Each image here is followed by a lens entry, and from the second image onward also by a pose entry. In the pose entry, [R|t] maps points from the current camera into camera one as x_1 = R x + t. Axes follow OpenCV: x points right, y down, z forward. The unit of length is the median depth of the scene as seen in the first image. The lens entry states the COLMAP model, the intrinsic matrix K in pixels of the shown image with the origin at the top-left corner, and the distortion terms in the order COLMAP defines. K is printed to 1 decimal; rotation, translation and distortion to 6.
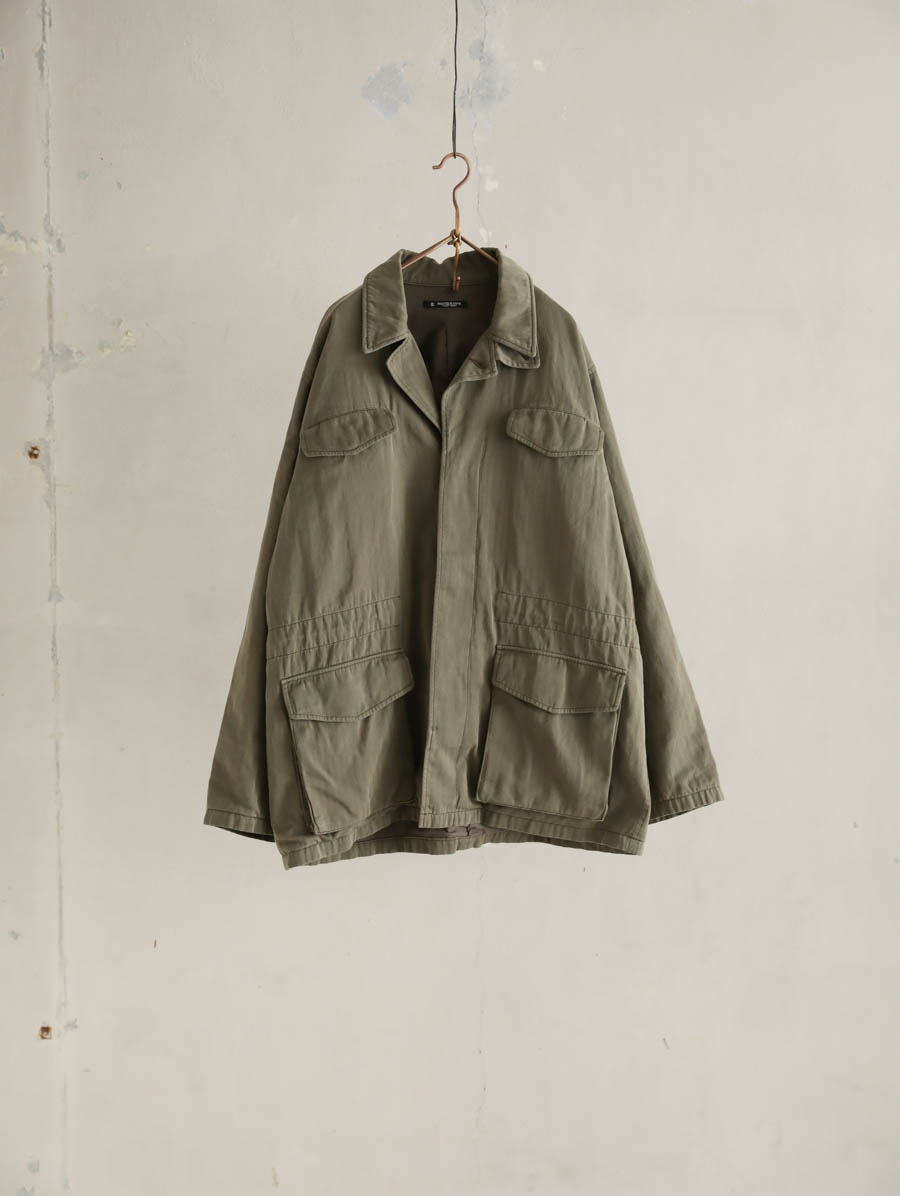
lens RADIAL K [[1735.2, 0, 451.1], [0, 1735.2, 583.1], [0, 0, 1]] dist [0.007610, 0.077750]
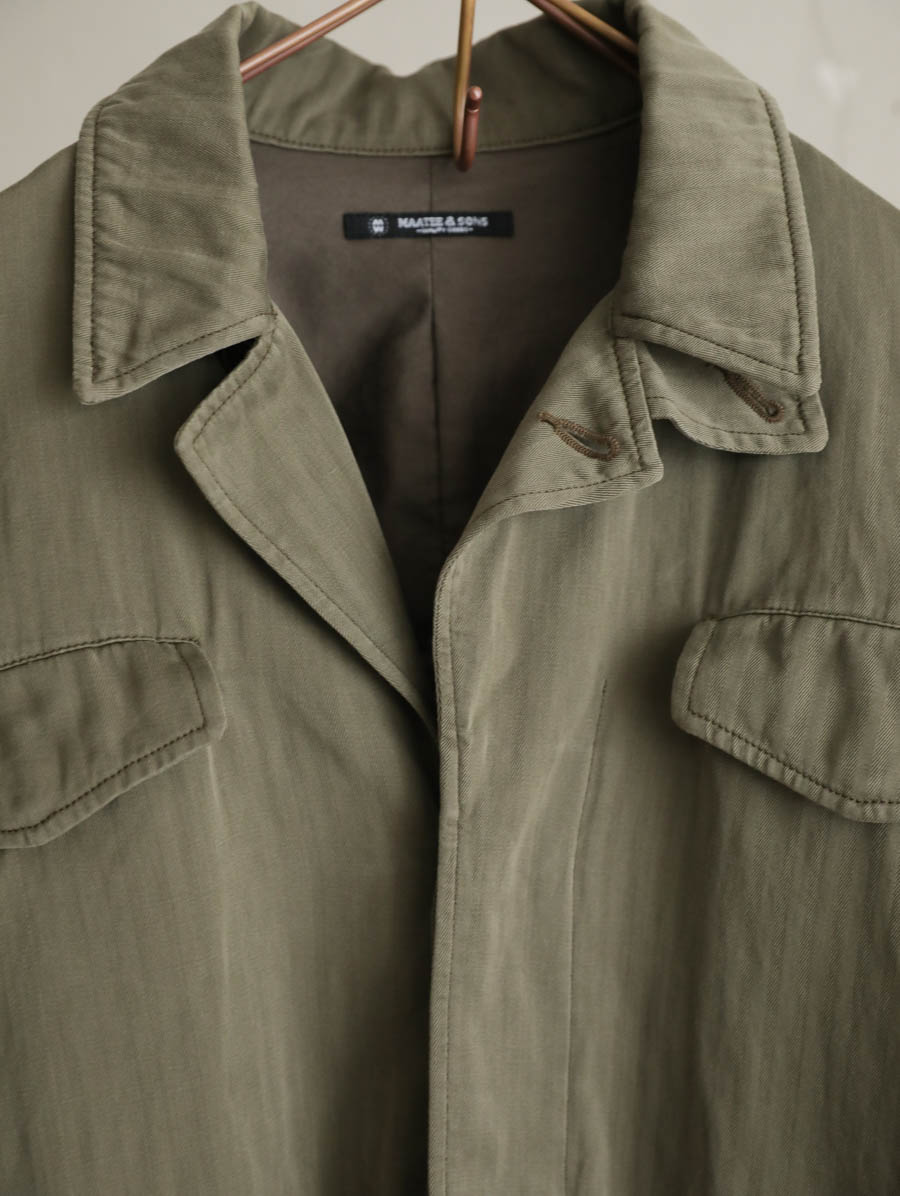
lens RADIAL K [[1753.3, 0, 450.0], [0, 1753.3, 598.0], [0, 0, 1]] dist [0.017111, 0.042254]
pose [[0.999724, -0.023312, -0.002795, -0.000523], [0.023017, 0.996577, -0.079402, -0.086124], [0.004637, 0.079315, 0.996839, 0.762901]]
